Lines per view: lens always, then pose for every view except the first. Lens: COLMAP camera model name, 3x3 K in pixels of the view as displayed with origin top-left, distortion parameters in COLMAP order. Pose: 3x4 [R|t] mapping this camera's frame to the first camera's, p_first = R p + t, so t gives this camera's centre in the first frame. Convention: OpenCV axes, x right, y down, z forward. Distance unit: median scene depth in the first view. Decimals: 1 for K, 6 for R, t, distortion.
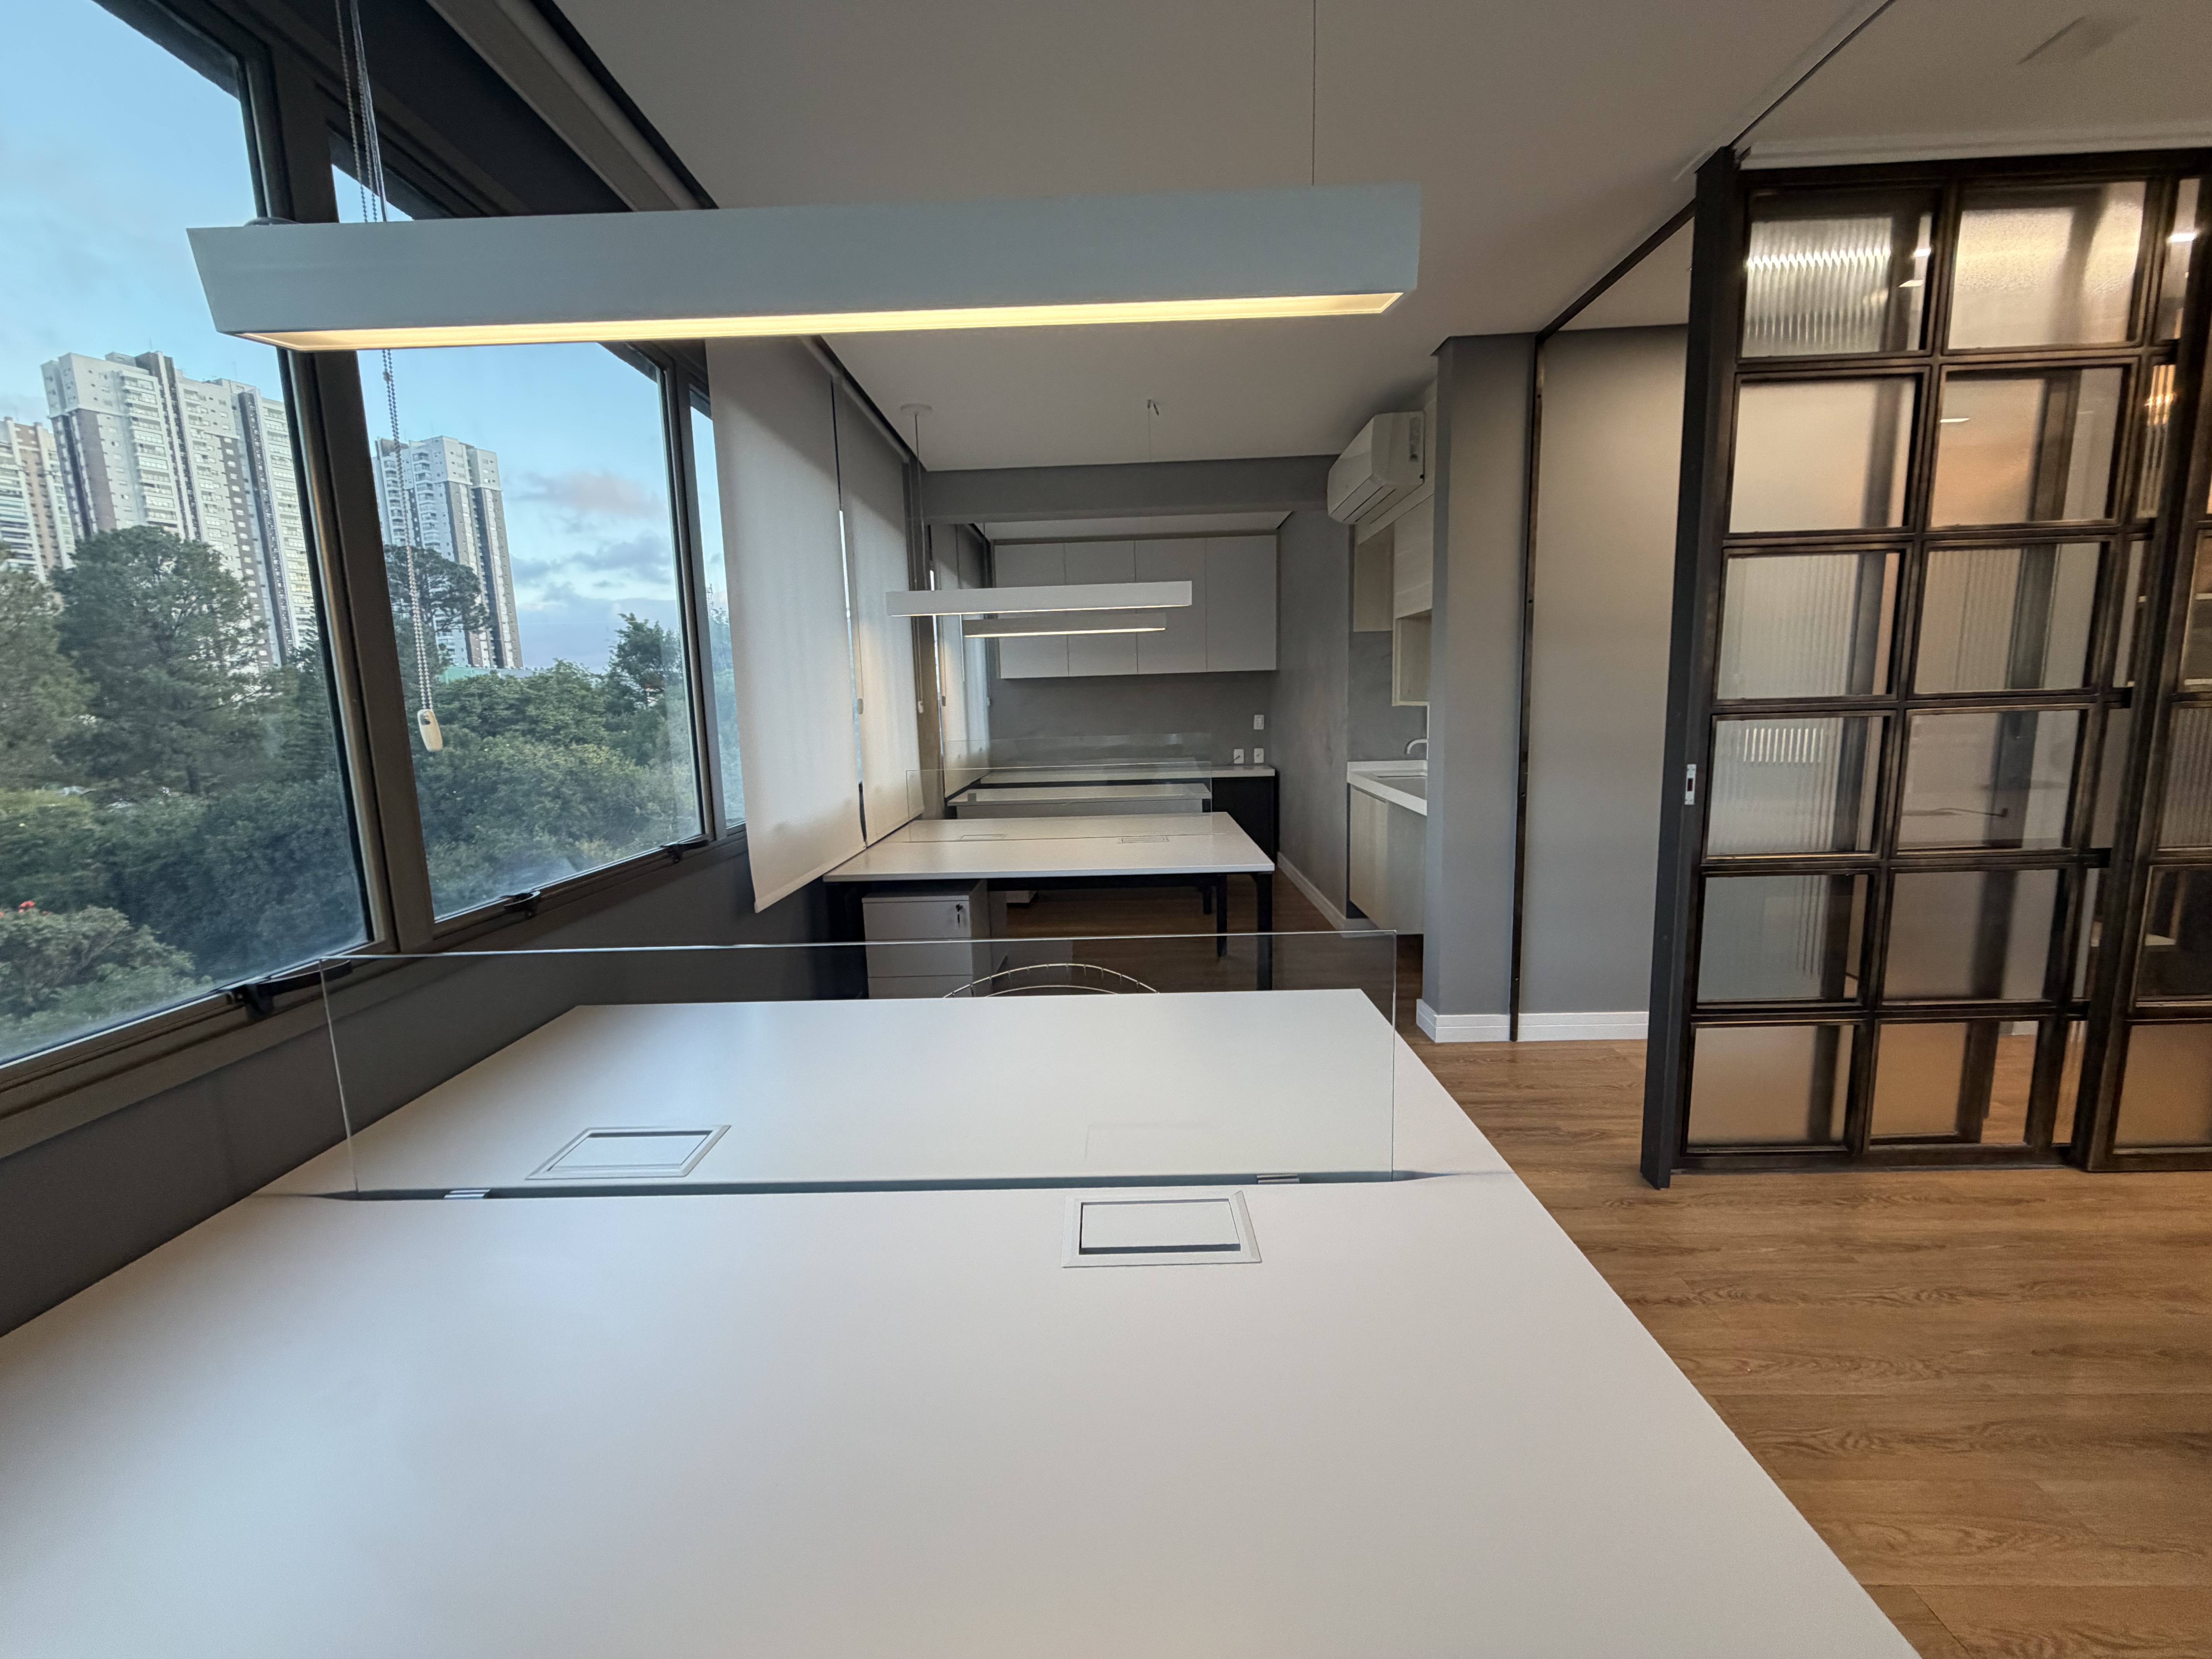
lens RADIAL K [[879.9, 0, 1106.0], [0, 879.9, 829.5], [0, 0, 1]] dist [0.001204, 0.000065]
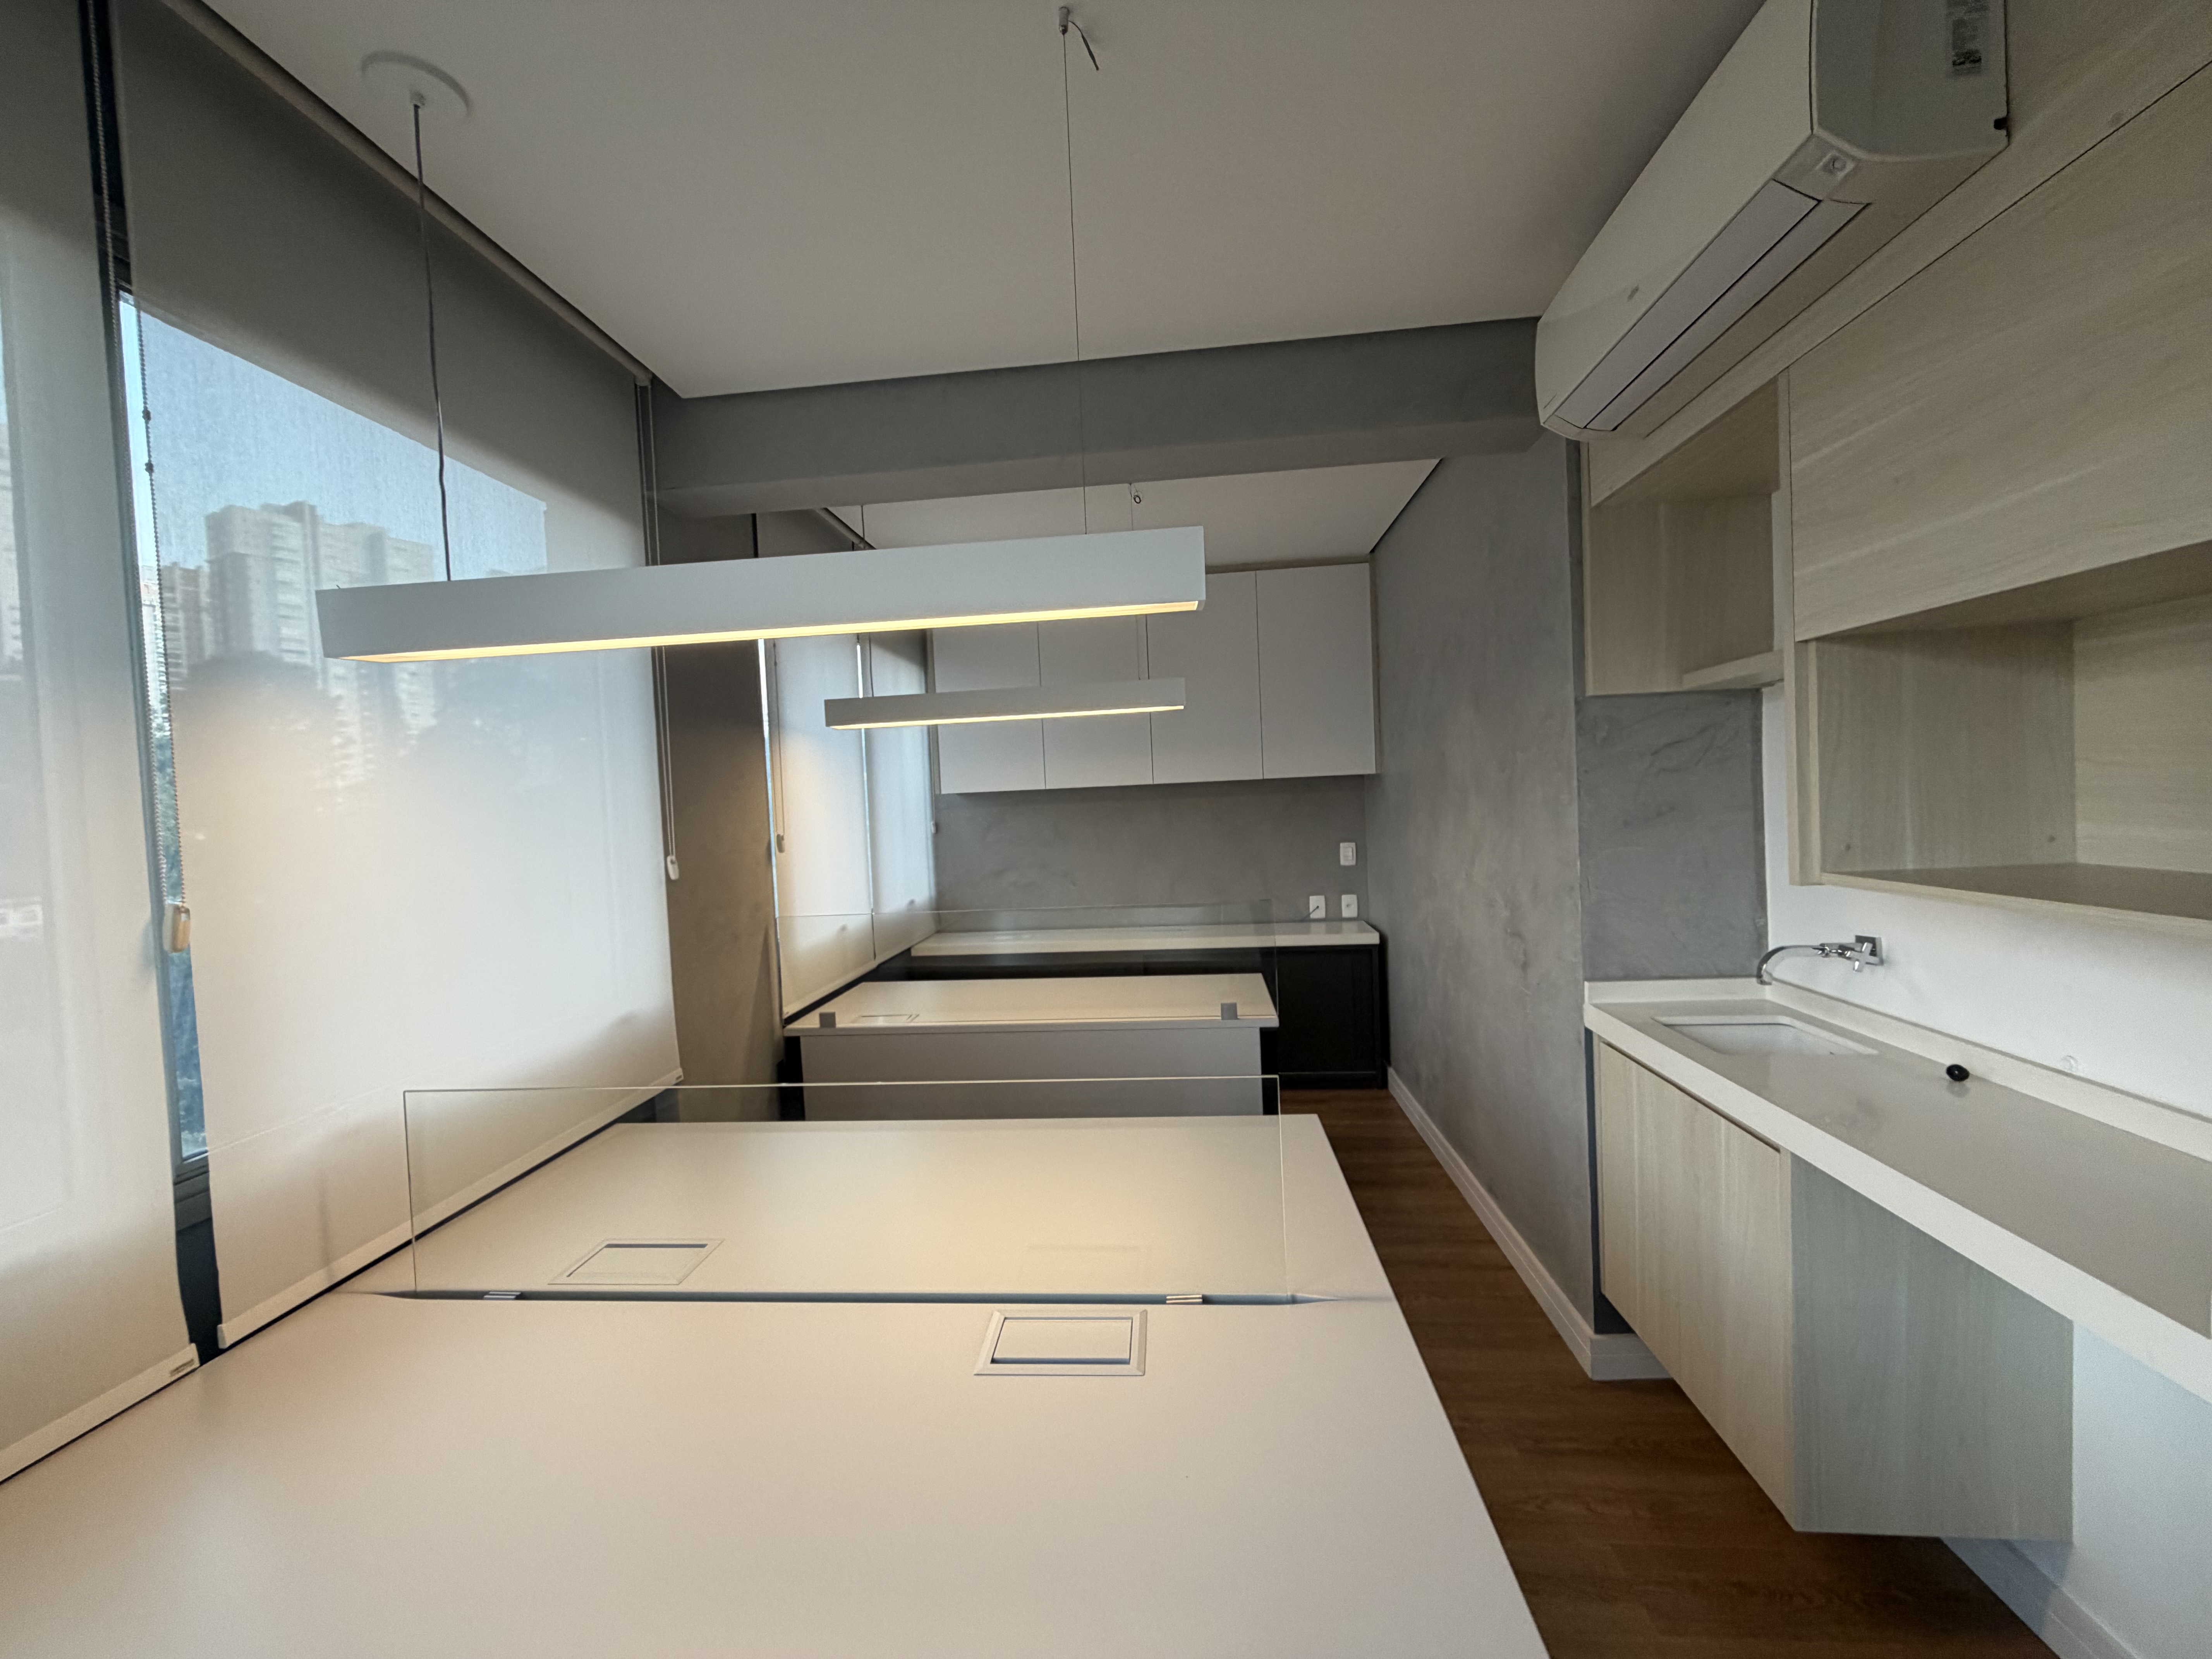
lens RADIAL K [[885.4, 0, 1100.4], [0, 885.4, 830.4], [0, 0, 1]] dist [-0.000112, 0.000394]
pose [[0.997256, -0.011849, -0.073073, 0.045260], [0.003728, 0.993893, -0.110284, -0.074859], [0.073934, 0.109709, 0.991210, 0.377077]]
